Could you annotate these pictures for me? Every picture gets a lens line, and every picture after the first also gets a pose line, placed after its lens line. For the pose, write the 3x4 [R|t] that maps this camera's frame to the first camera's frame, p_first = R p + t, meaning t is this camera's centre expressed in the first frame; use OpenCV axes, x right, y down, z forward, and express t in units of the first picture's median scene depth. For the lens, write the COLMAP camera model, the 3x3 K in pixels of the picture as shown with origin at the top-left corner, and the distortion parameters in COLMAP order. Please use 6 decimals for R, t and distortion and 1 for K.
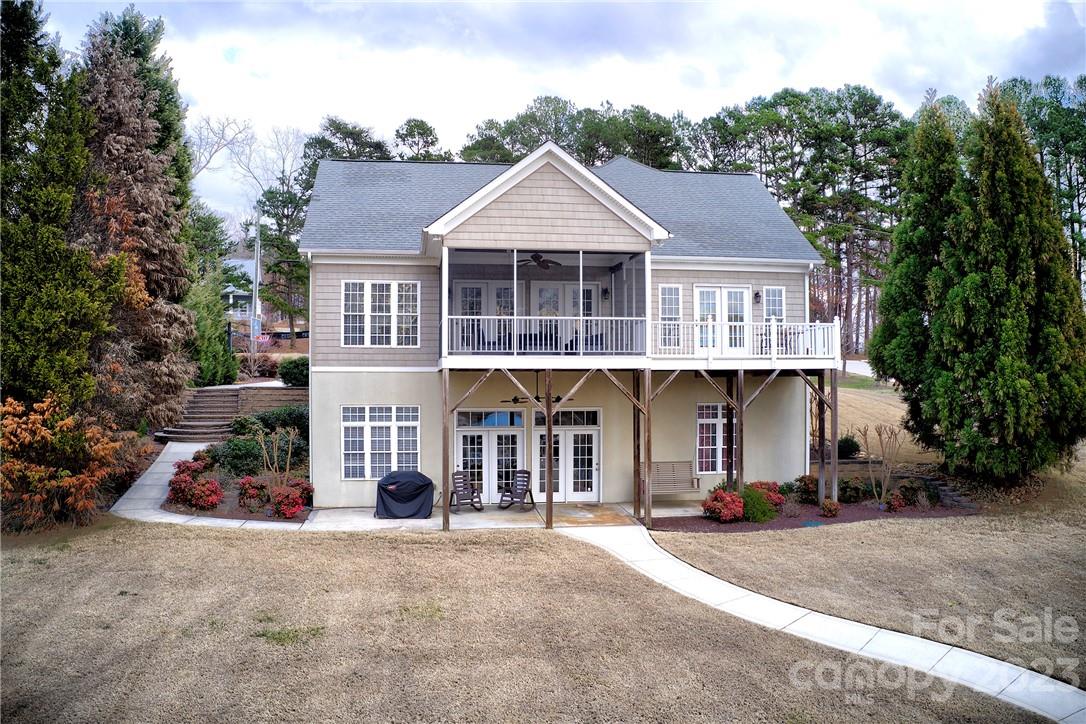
lens RADIAL K [[862.7, 0, 528.1], [0, 862.7, 365.8], [0, 0, 1]] dist [-0.185005, 0.016036]
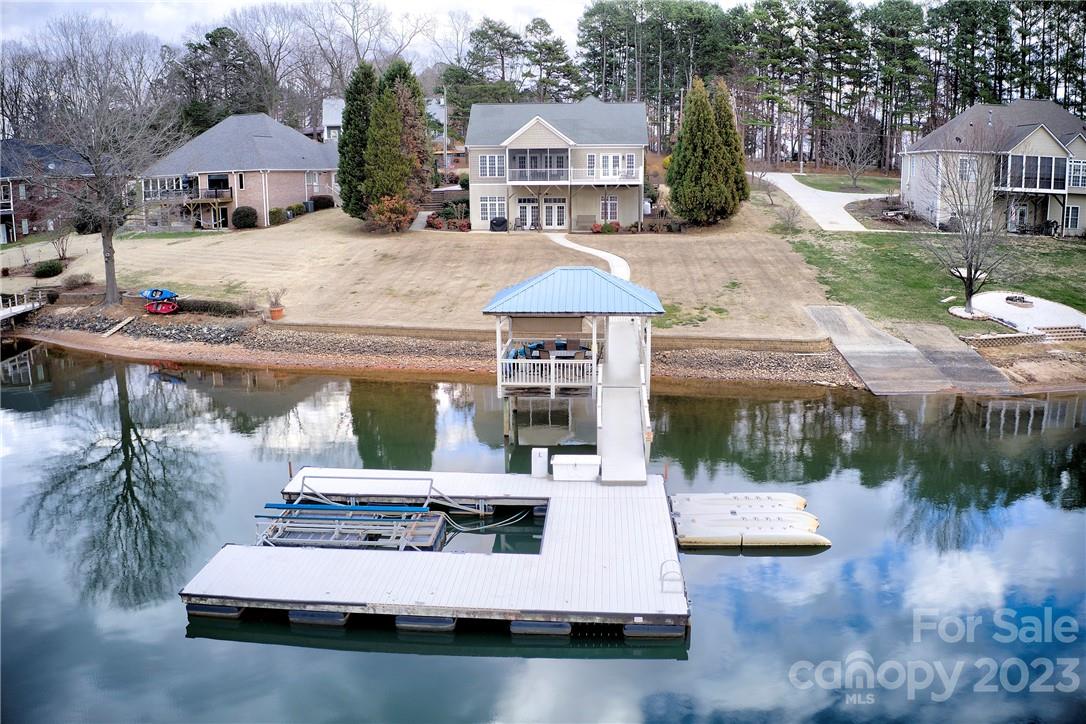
lens RADIAL K [[862.7, 0, 528.1], [0, 862.7, 365.8], [0, 0, 1]] dist [-0.185005, 0.016036]
pose [[0.978803, 0.038512, -0.201149, 0.587934], [0.010290, 0.971672, 0.236111, -0.085945], [0.204544, -0.233176, 0.950679, -2.011187]]
